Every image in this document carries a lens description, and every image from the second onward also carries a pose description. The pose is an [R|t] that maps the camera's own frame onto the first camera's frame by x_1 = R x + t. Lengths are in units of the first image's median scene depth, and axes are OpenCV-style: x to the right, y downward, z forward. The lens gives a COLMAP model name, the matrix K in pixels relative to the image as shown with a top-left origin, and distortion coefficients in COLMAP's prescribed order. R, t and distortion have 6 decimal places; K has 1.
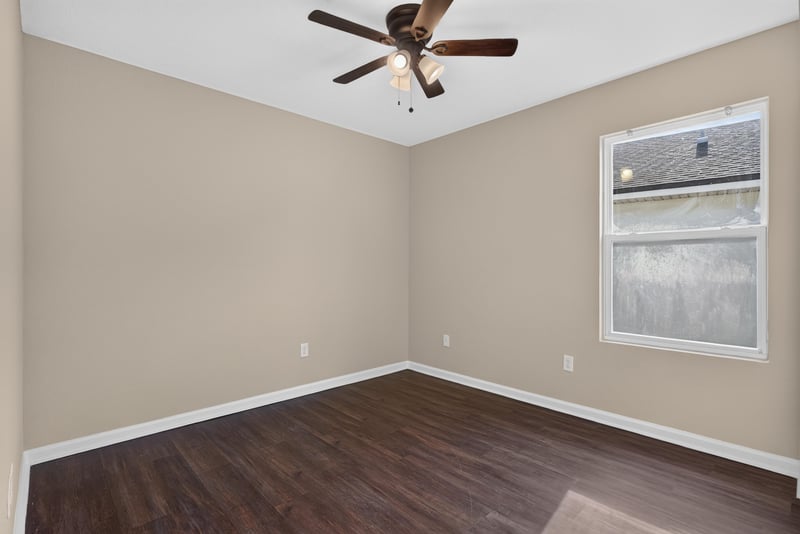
lens RADIAL K [[384.8, 0, 400.0], [0, 384.8, 267.0], [0, 0, 1]] dist [0.000587, 0.000346]
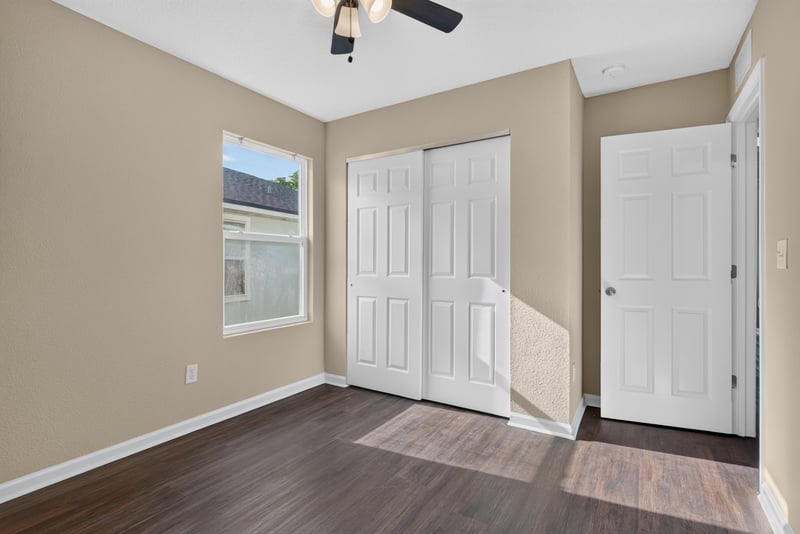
lens RADIAL K [[384.8, 0, 400.0], [0, 384.8, 267.0], [0, 0, 1]] dist [0.000587, 0.000346]
pose [[-0.251654, -0.009132, 0.967774, -0.644935], [-0.003631, 0.999957, 0.008492, 0.001584], [-0.967811, -0.001377, -0.251676, 0.948241]]
